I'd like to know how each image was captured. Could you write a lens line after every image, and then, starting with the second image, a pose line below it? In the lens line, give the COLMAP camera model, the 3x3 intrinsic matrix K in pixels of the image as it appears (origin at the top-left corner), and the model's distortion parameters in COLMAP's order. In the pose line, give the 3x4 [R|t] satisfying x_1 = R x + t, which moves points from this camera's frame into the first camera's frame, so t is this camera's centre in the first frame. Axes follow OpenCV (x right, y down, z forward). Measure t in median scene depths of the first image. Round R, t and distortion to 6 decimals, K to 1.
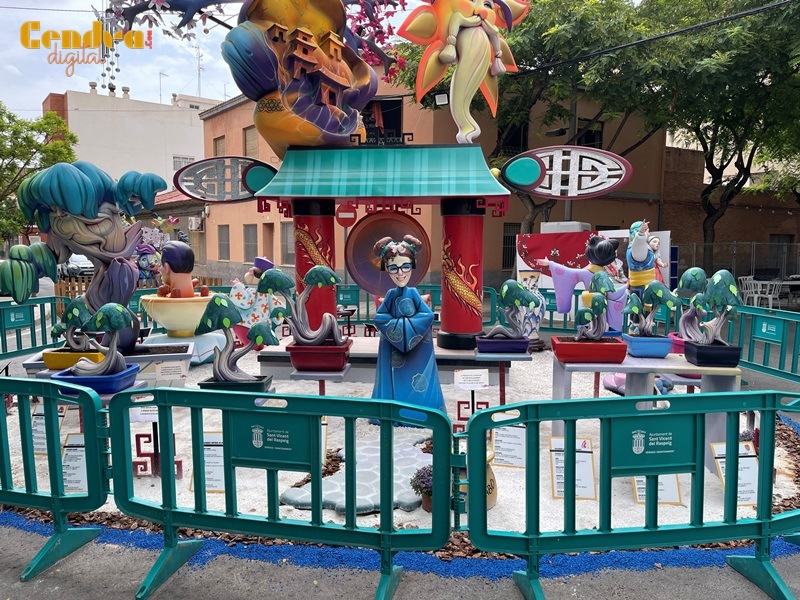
lens RADIAL K [[615.6, 0, 397.9], [0, 615.6, 297.7], [0, 0, 1]] dist [0.055774, -0.058480]
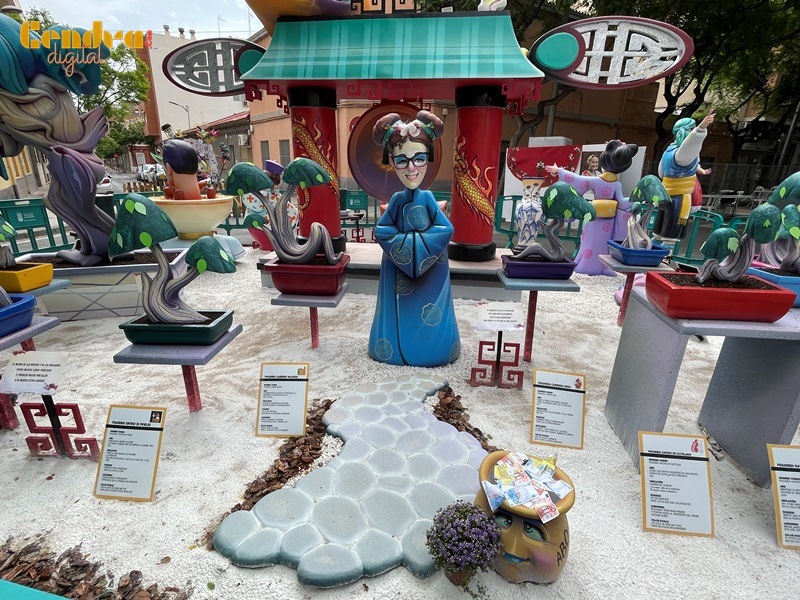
lens RADIAL K [[408.8, 0, 396.8], [0, 408.8, 302.0], [0, 0, 1]] dist [-0.003517, 0.000039]
pose [[0.999802, 0.018954, -0.006136, -0.004803], [-0.016966, 0.971492, 0.236463, -0.001383], [0.010443, -0.236311, 0.971621, 0.384034]]
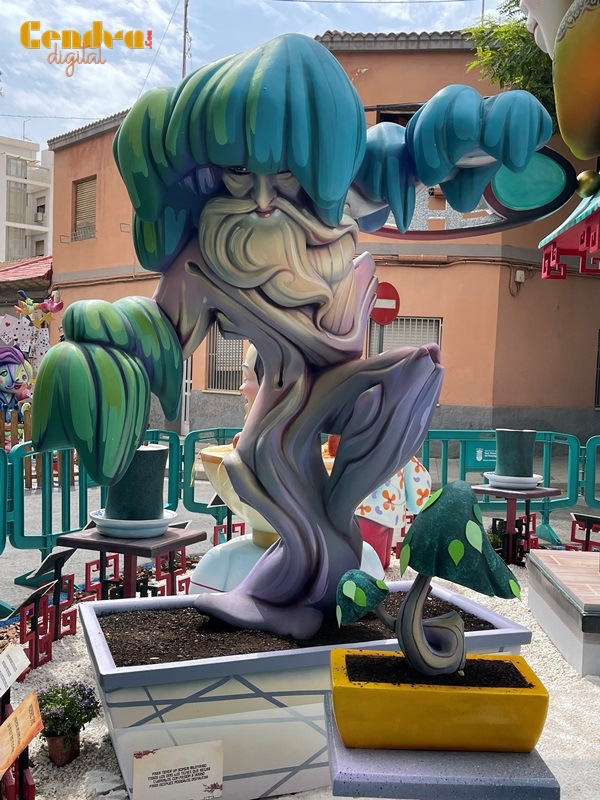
lens RADIAL K [[861.4, 0, 299.2], [0, 861.4, 400.5], [0, 0, 1]] dist [0.006476, 0.000000]
pose [[0.995867, 0.025595, 0.087148, -0.475534], [-0.021316, 0.998538, -0.049679, -0.011299], [-0.088292, 0.047616, 0.994956, 0.483147]]
